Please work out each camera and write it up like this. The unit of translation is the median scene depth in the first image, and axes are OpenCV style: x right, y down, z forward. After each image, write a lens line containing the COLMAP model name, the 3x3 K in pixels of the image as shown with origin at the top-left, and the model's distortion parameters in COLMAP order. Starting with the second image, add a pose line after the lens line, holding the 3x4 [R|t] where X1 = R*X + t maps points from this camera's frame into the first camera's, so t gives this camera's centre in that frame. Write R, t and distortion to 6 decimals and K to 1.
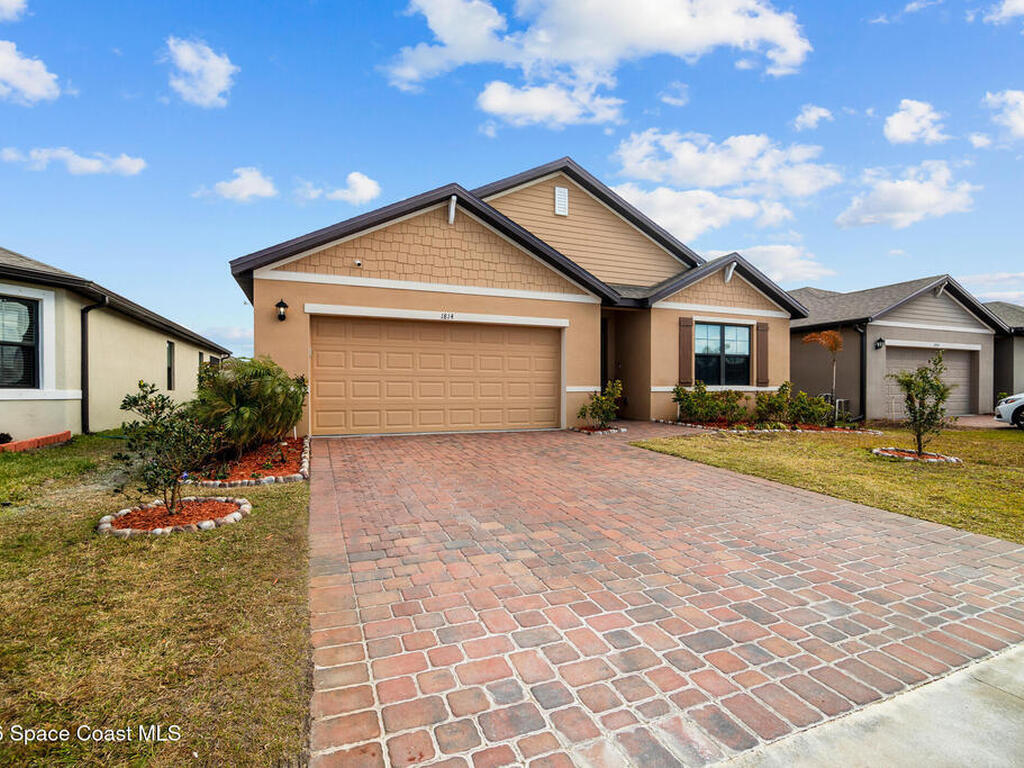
lens RADIAL K [[493.0, 0, 517.2], [0, 493.0, 381.5], [0, 0, 1]] dist [0.002627, 0.000368]
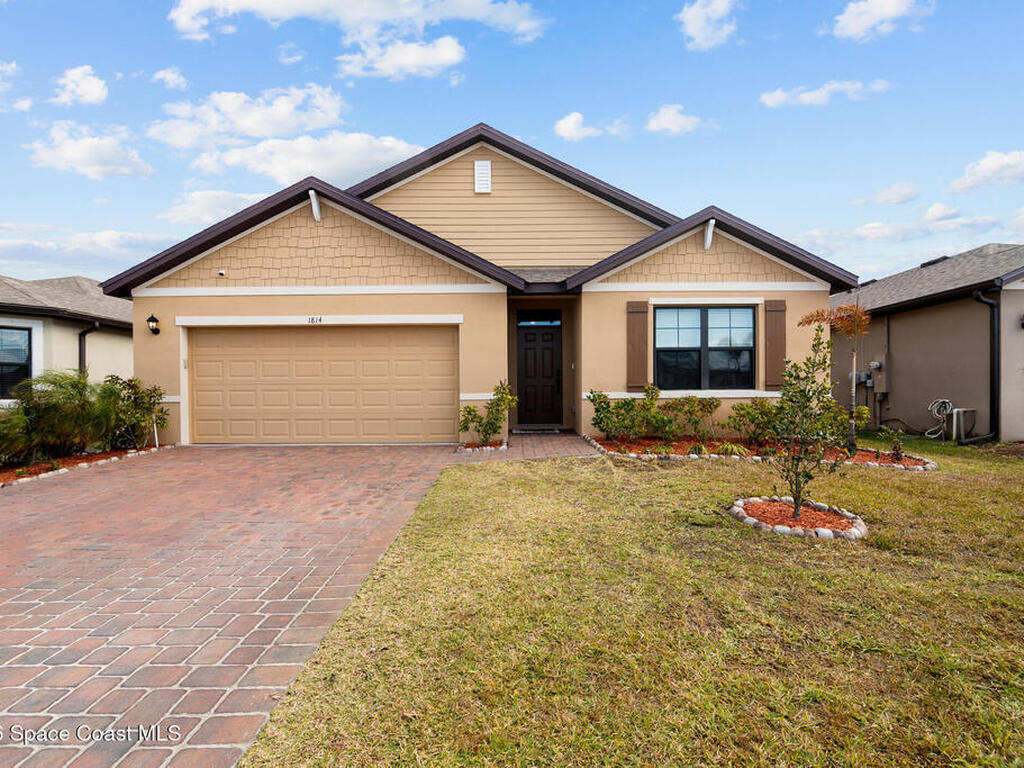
lens RADIAL K [[520.8, 0, 512.0], [0, 520.8, 384.0], [0, 0, 1]] dist [-0.001961, -0.000341]
pose [[0.924892, -0.016329, -0.379879, 0.490689], [0.013236, 0.999855, -0.010754, 0.004113], [0.379999, 0.004918, 0.924974, 0.194727]]
